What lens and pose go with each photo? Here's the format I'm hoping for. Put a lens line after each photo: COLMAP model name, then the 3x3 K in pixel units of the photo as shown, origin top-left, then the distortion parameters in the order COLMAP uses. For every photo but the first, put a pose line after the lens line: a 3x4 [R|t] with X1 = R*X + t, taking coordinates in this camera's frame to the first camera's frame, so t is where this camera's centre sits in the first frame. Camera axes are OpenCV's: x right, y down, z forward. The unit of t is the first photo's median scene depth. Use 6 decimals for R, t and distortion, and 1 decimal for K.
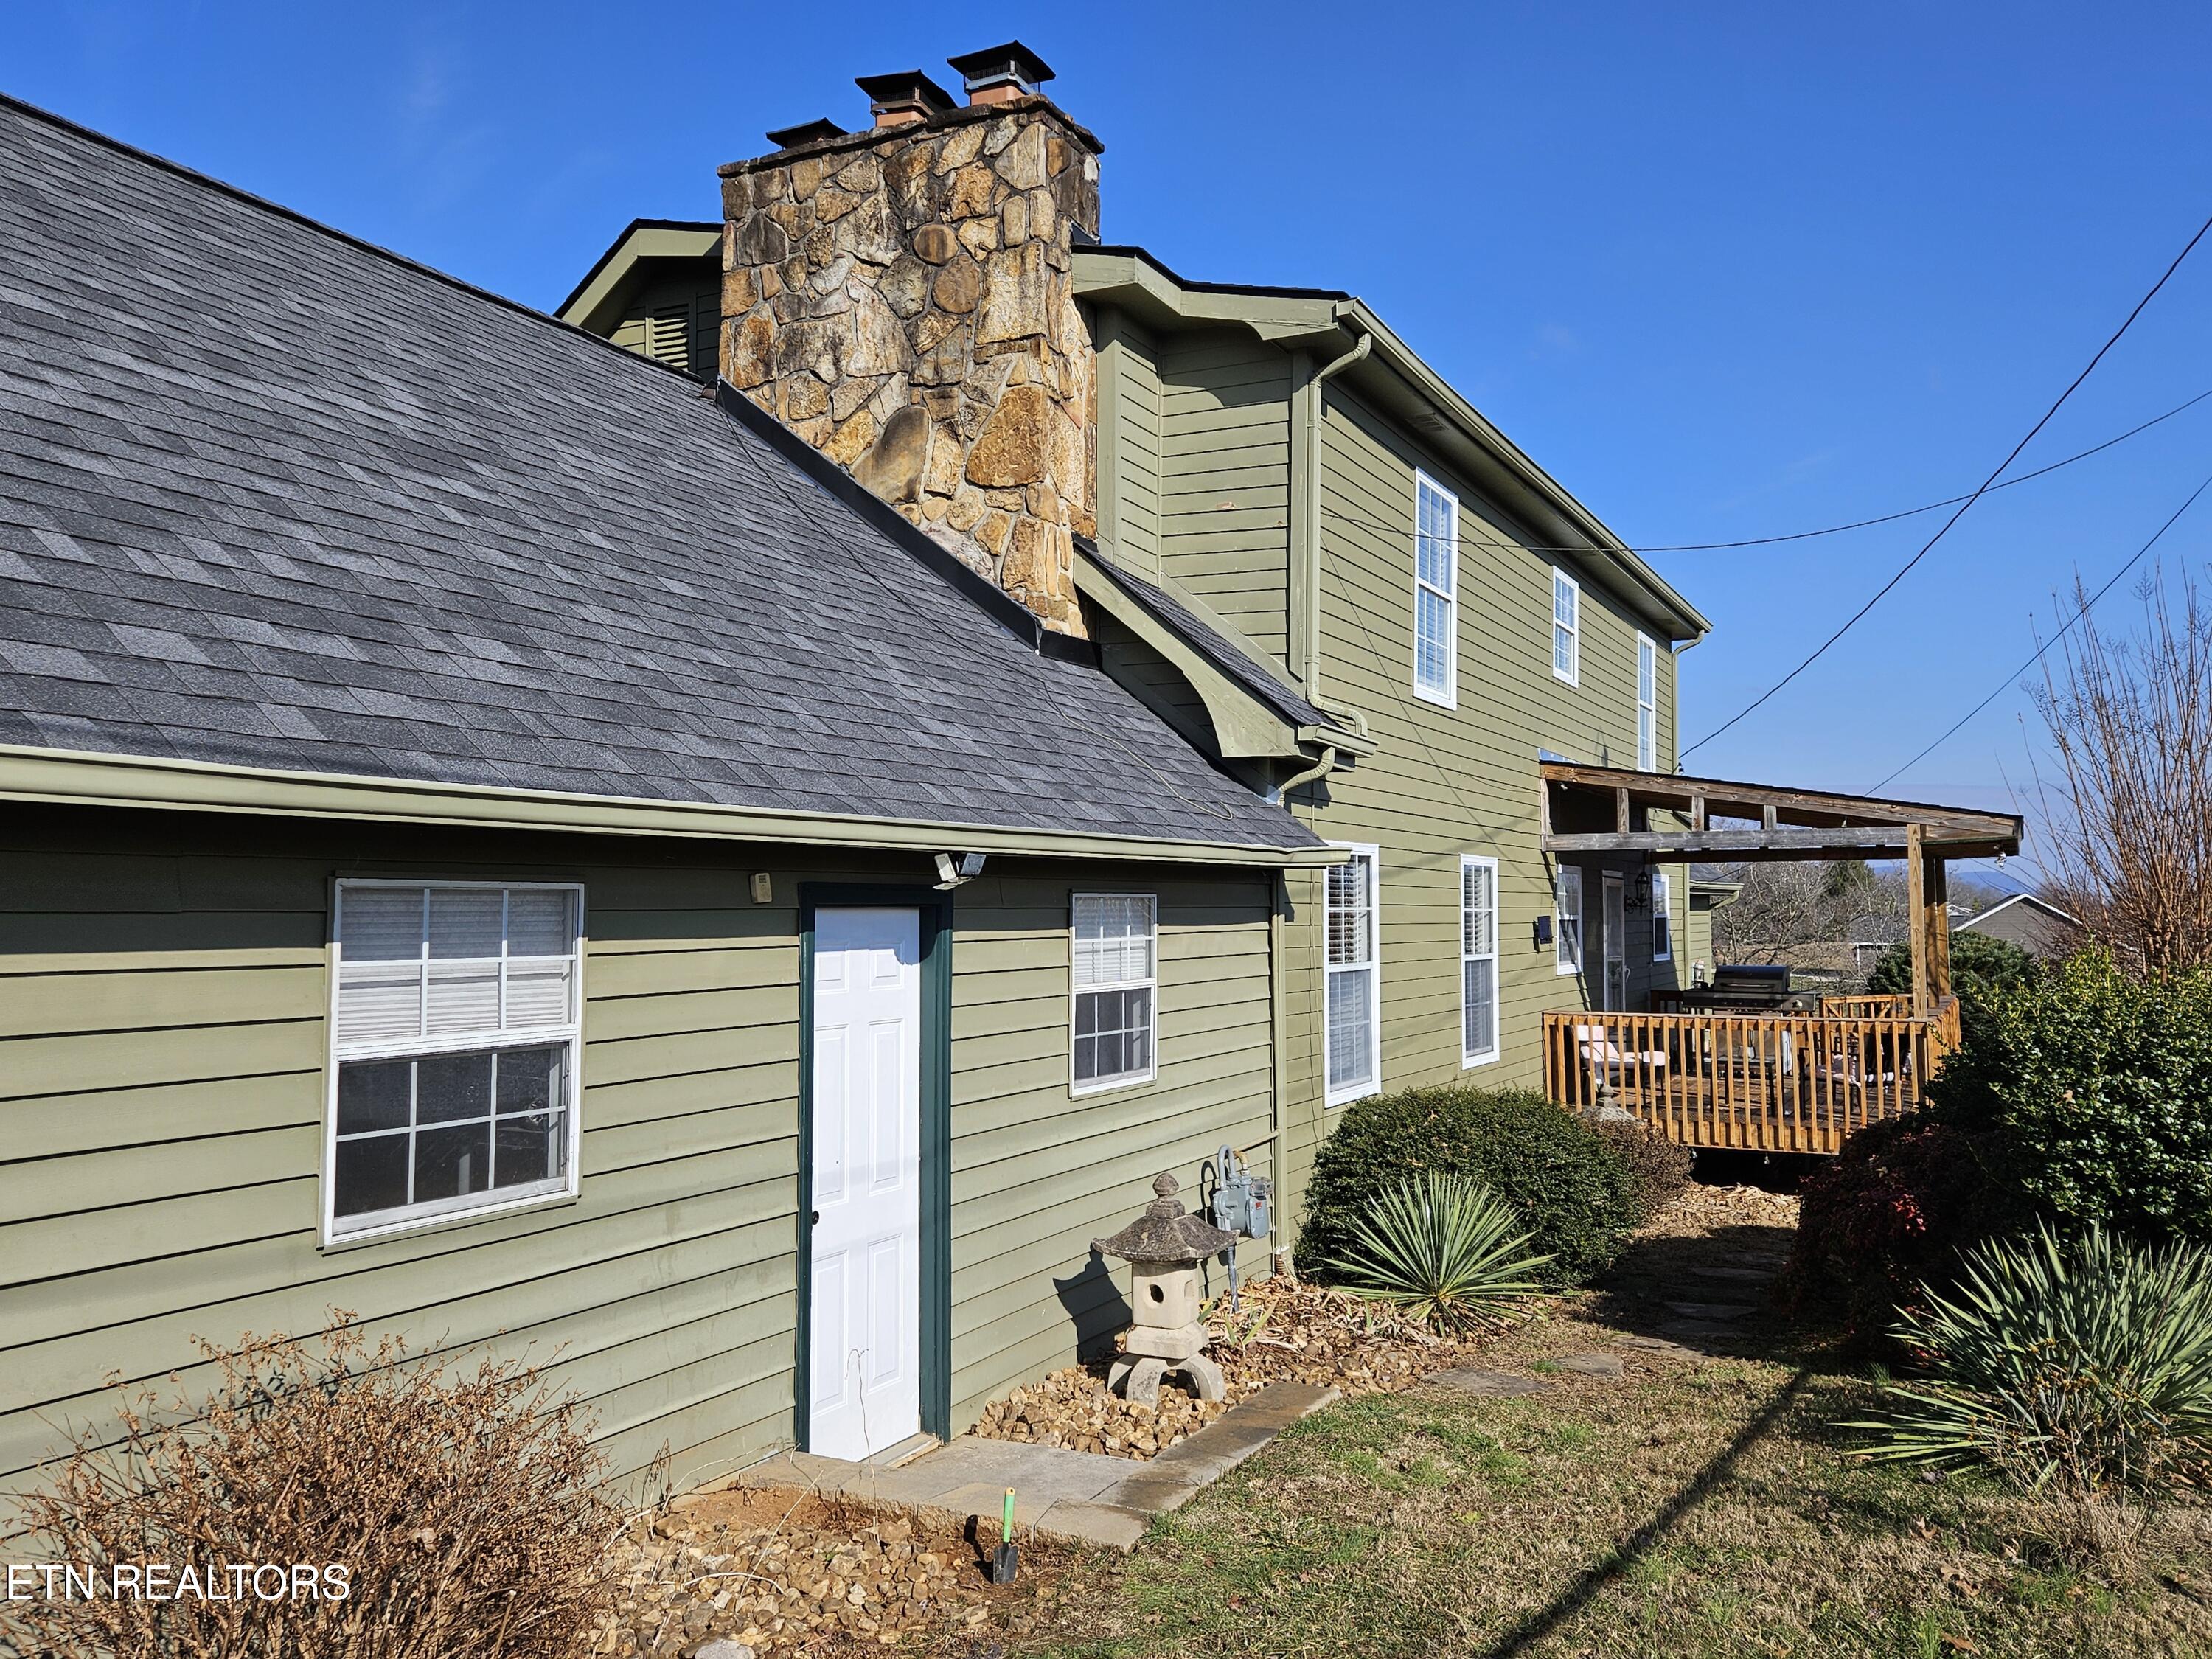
lens RADIAL K [[1847.4, 0, 1085.7], [0, 1847.4, 830.3], [0, 0, 1]] dist [0.052540, -0.002810]
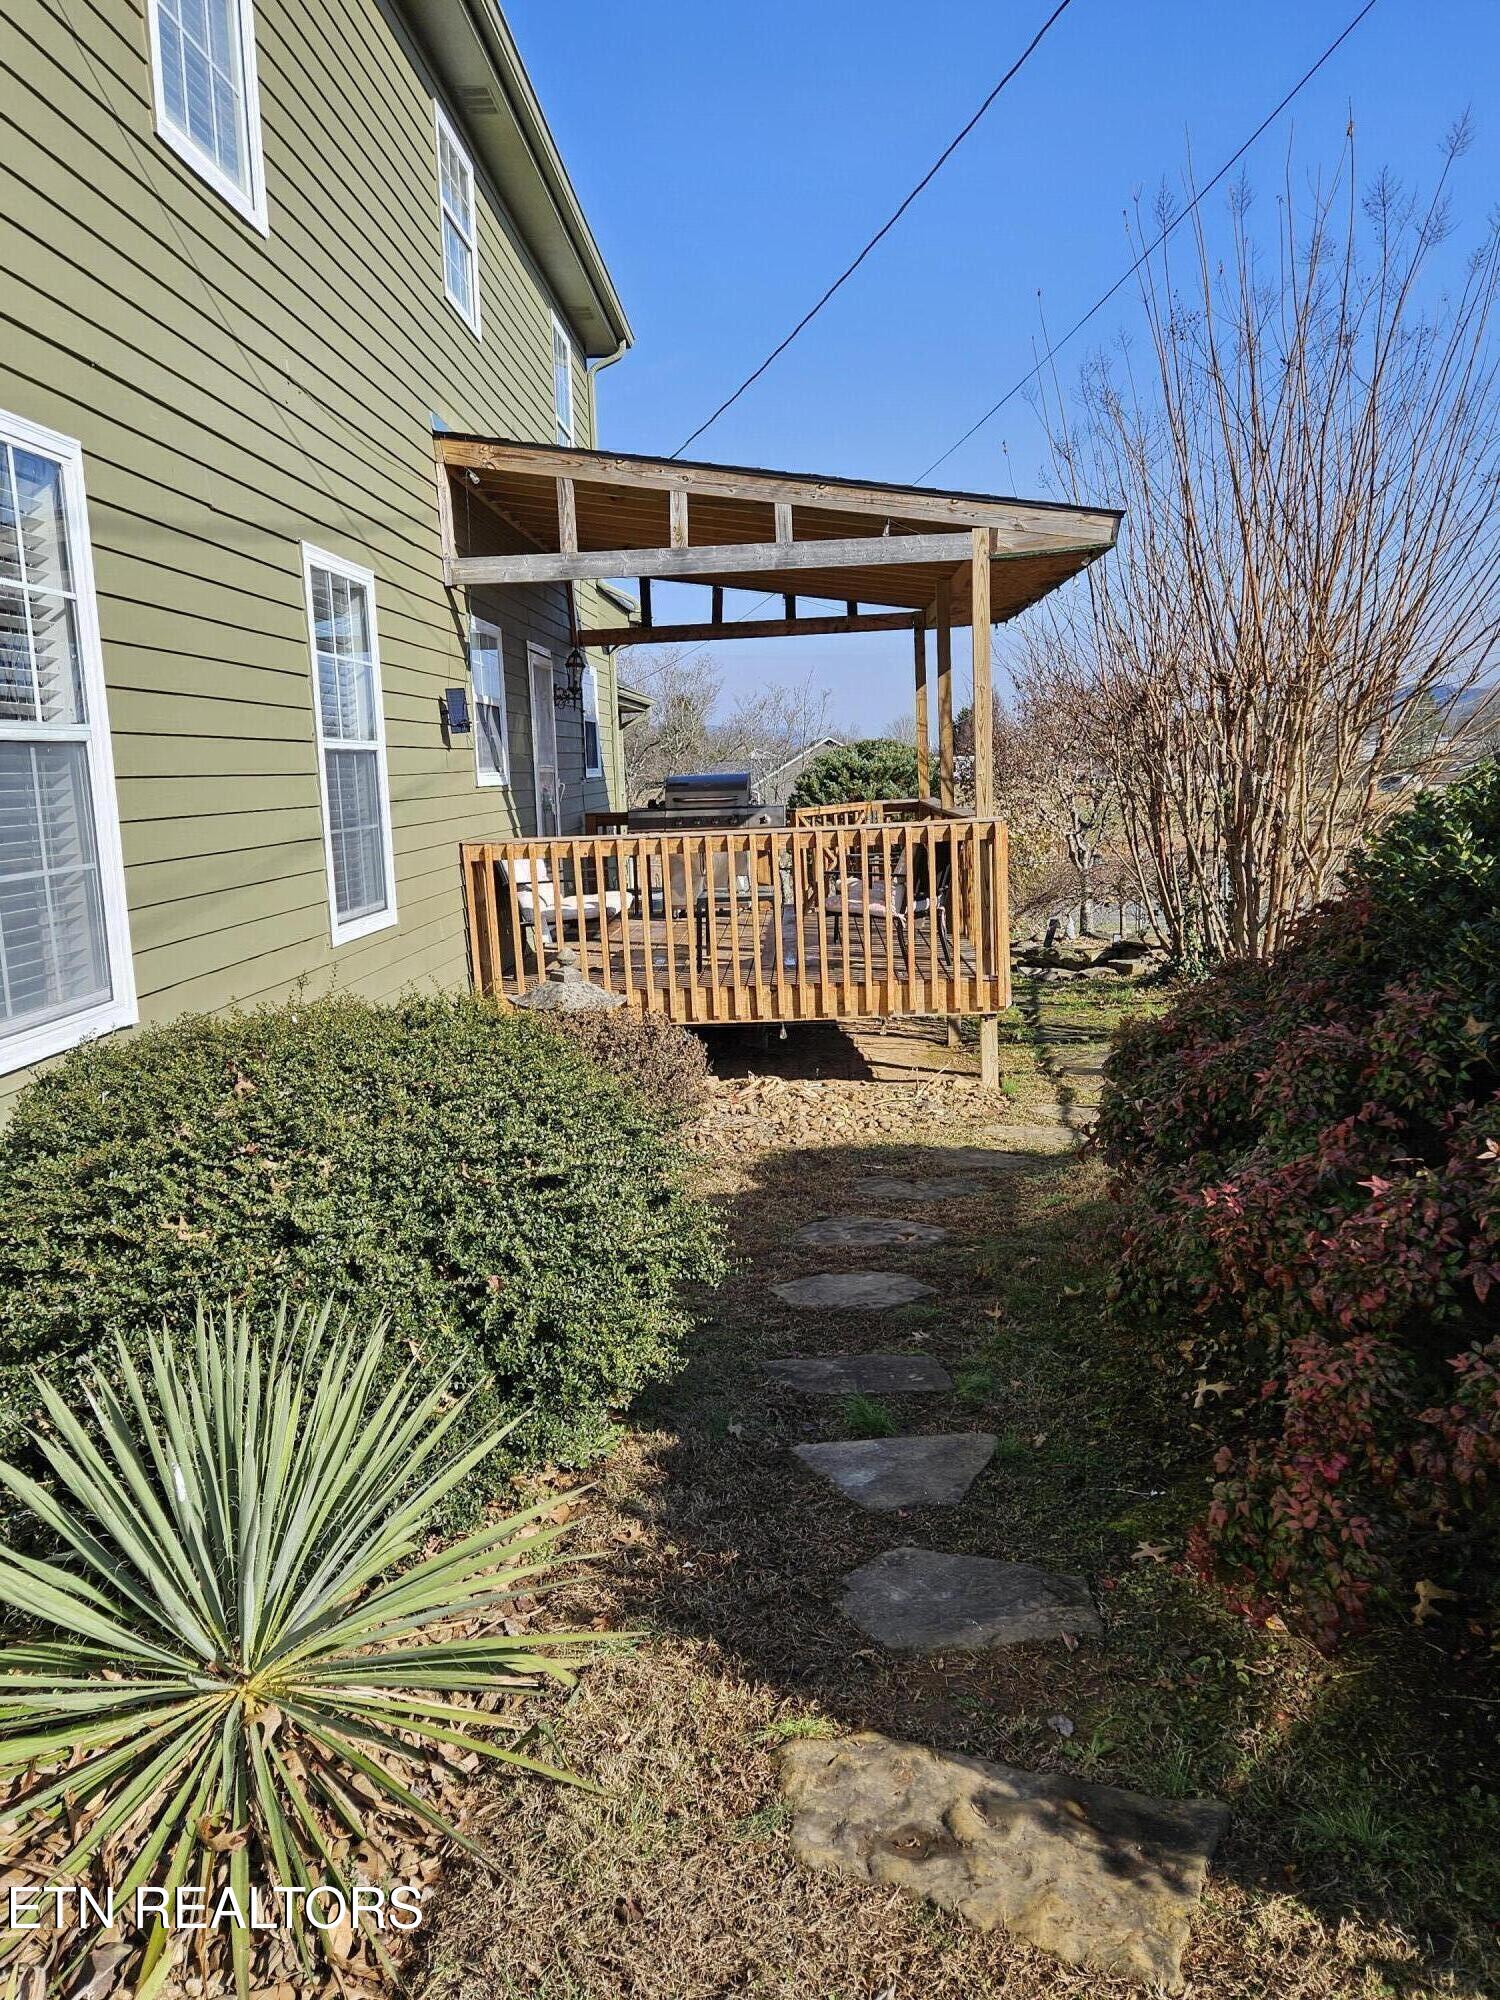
lens RADIAL K [[1670.3, 0, 732.7], [0, 1670.3, 1000.1], [0, 0, 1]] dist [0.052540, -0.002810]
pose [[0.912692, -0.093038, 0.397917, 0.098763], [0.021859, 0.983459, 0.179808, 0.050804], [-0.408064, -0.155412, 0.899628, 0.441038]]
